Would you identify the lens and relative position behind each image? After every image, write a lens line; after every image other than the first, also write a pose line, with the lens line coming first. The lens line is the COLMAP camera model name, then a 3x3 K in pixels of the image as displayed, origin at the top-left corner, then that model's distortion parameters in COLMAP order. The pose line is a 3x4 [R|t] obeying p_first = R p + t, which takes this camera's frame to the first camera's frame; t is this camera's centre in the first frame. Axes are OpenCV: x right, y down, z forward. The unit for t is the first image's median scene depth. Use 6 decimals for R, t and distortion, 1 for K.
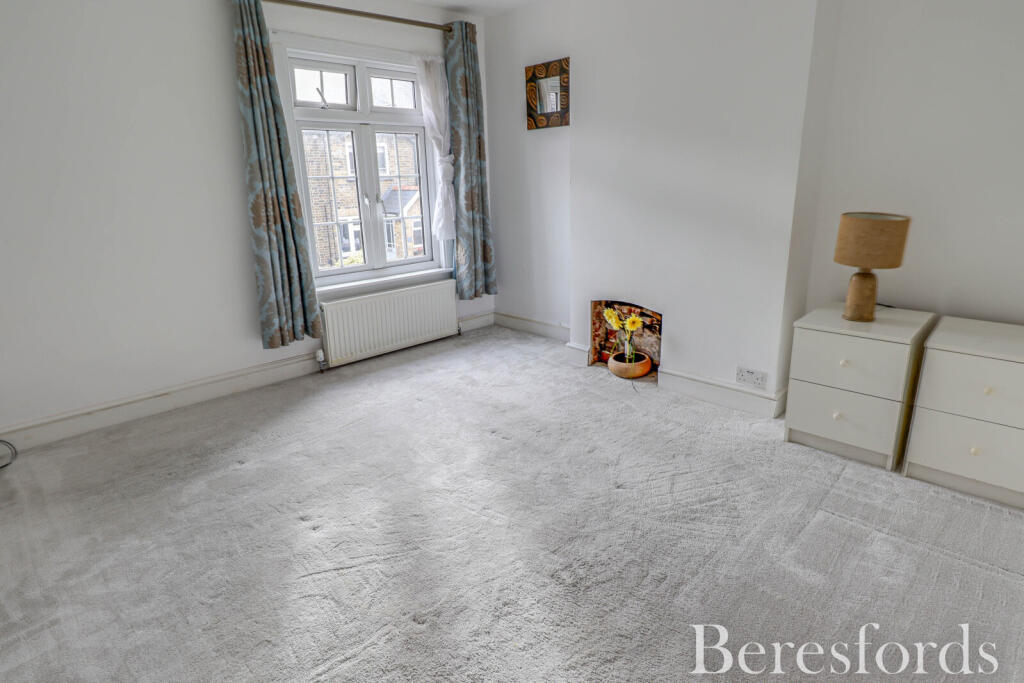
lens RADIAL K [[565.3, 0, 512.0], [0, 565.3, 341.5], [0, 0, 1]] dist [0.001208, 0.000069]
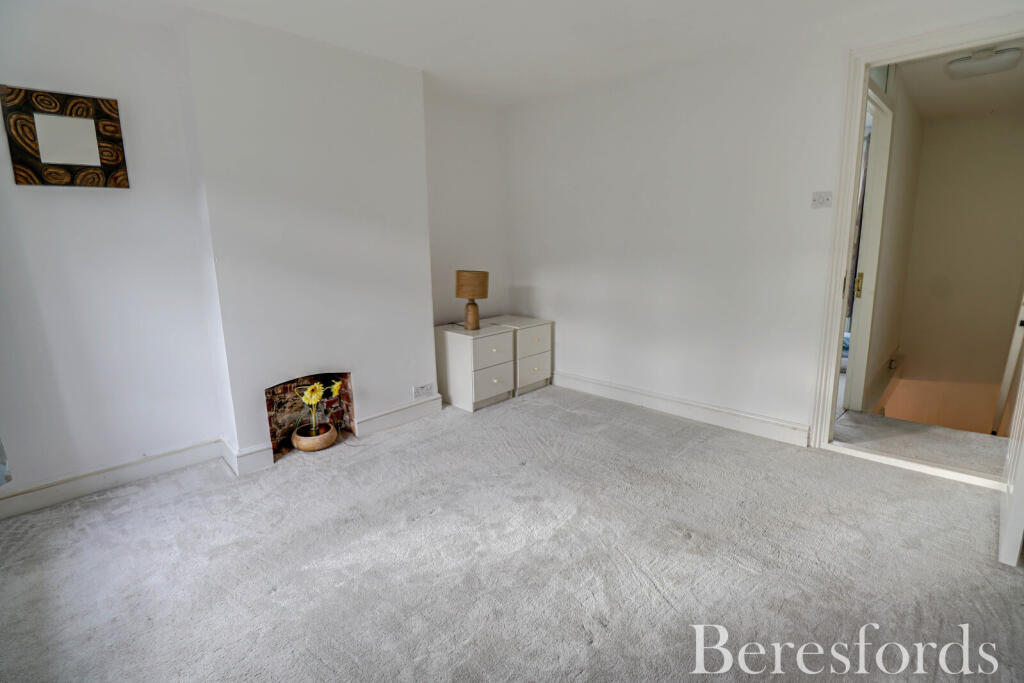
lens RADIAL K [[495.8, 0, 522.1], [0, 495.8, 323.2], [0, 0, 1]] dist [0.001367, -0.013775]
pose [[-0.059400, -0.137429, 0.988729, -0.619672], [0.296031, 0.943497, 0.148926, -0.162312], [-0.953330, 0.301540, -0.015361, 0.587152]]
